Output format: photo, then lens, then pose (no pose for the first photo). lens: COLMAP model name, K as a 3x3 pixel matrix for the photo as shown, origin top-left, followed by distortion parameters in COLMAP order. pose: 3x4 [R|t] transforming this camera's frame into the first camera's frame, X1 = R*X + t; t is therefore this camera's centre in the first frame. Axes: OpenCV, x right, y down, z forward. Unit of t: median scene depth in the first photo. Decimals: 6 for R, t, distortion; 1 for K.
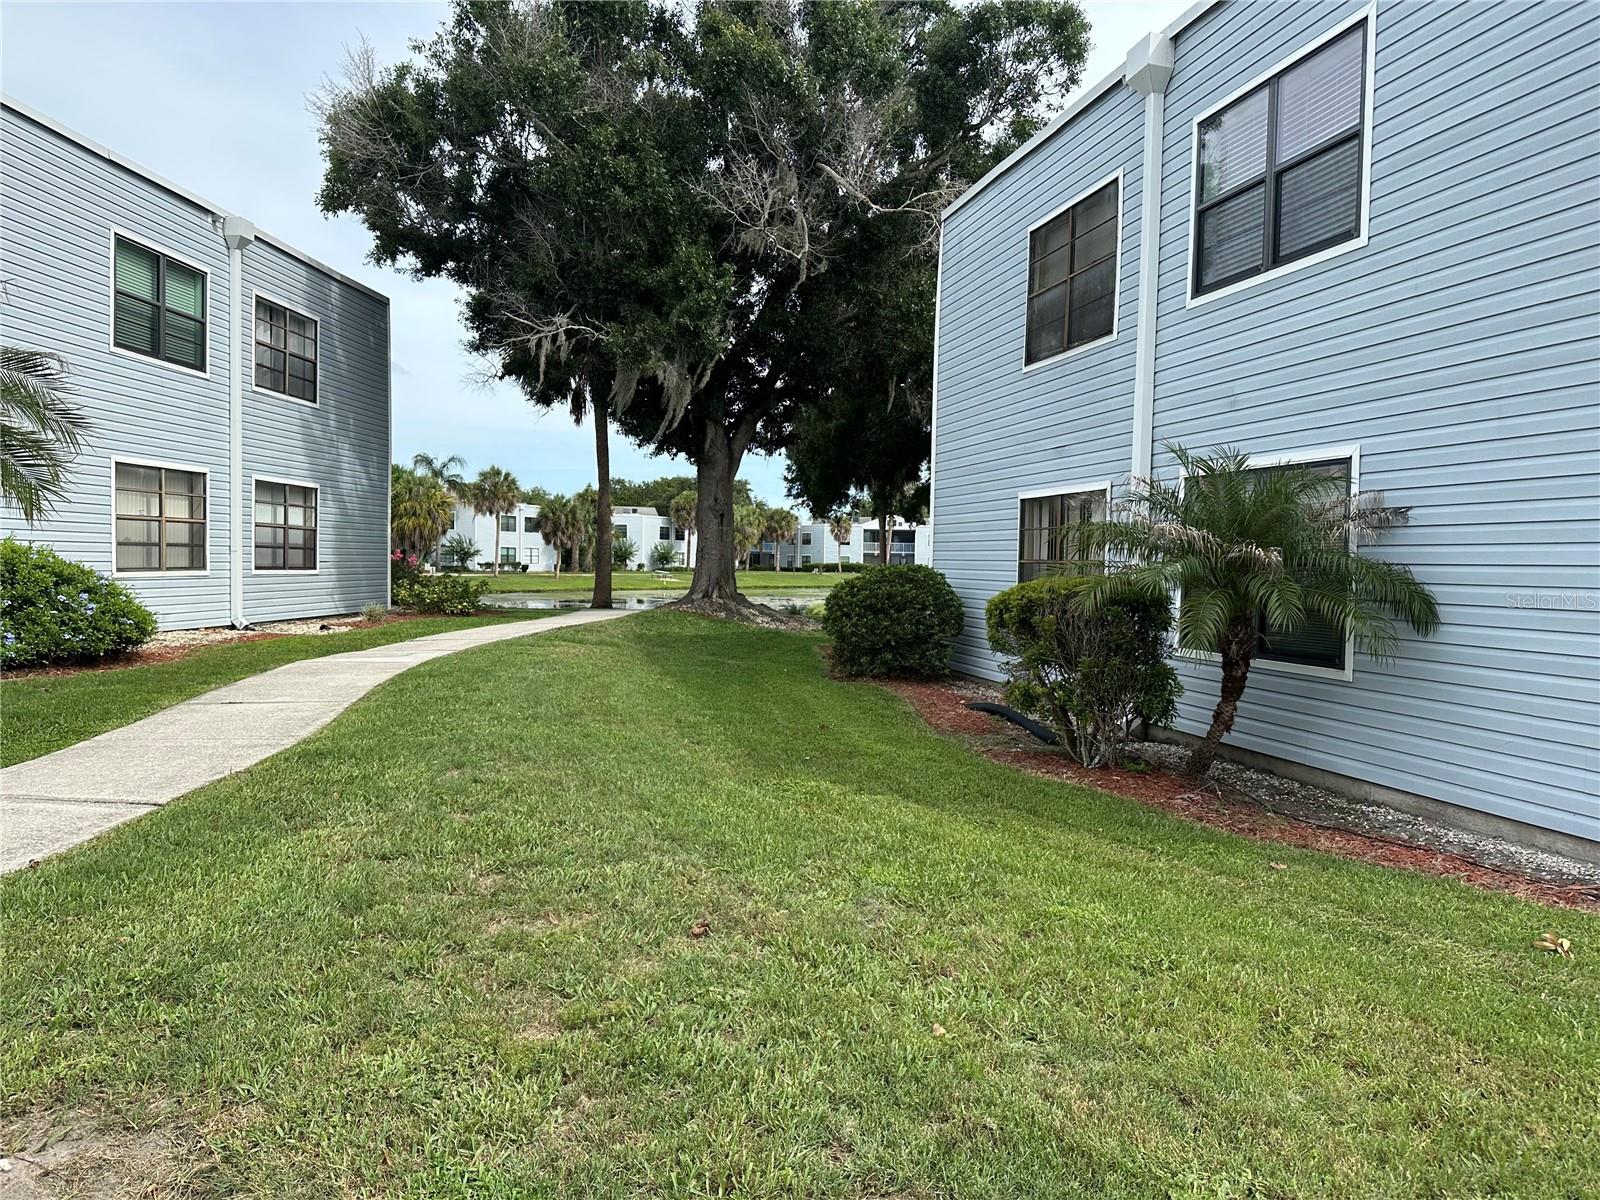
lens RADIAL K [[1094.3, 0, 800.0], [0, 1094.3, 600.0], [0, 0, 1]] dist [0.156620, -0.000193]
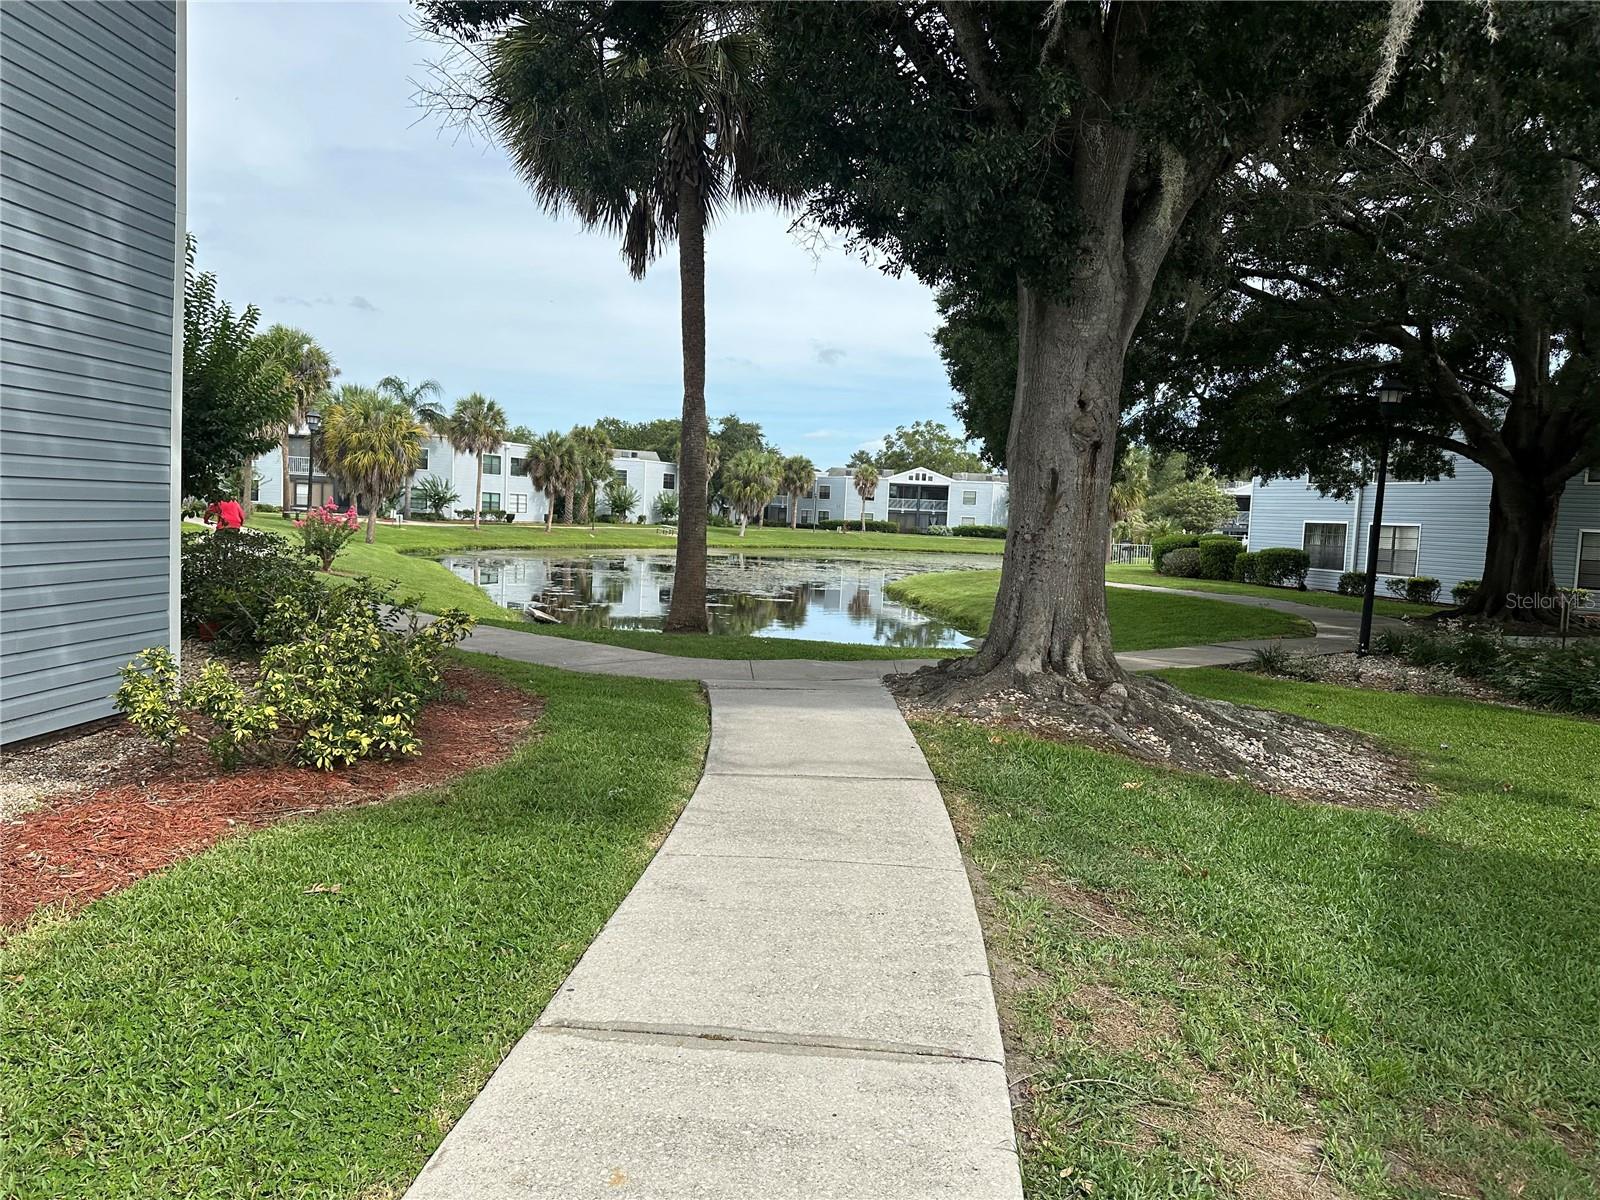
lens RADIAL K [[1109.9, 0, 800.0], [0, 1109.9, 600.0], [0, 0, 1]] dist [0.125310, -0.001092]
pose [[0.999514, 0.027365, 0.014936, -0.037218], [-0.027973, 0.998720, 0.042140, -0.008301], [-0.013764, -0.042537, 0.999000, 0.132706]]
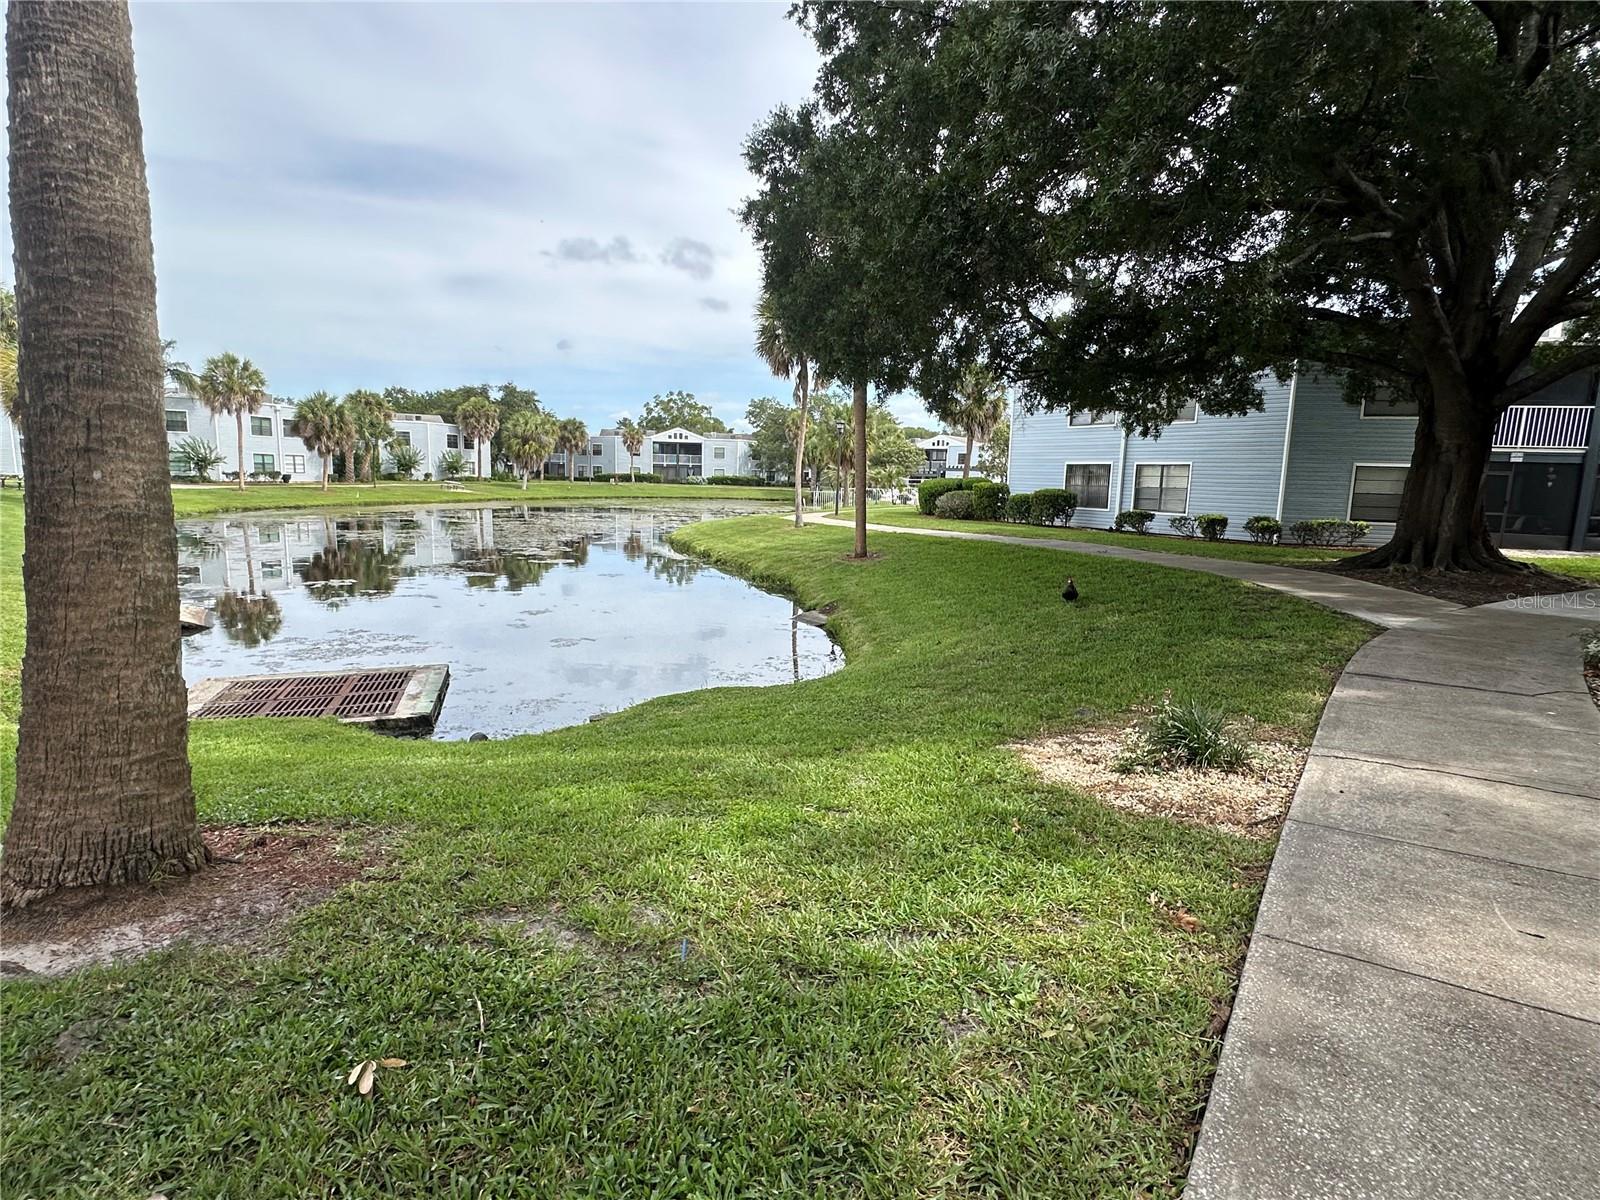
lens RADIAL K [[837.0, 0, 800.0], [0, 837.0, 600.0], [0, 0, 1]] dist [0.005036, -0.000025]
pose [[0.963851, -0.034136, 0.264247, -0.034698], [0.002837, 0.993018, 0.117933, -0.010167], [-0.266427, -0.112920, 0.957218, 0.242297]]
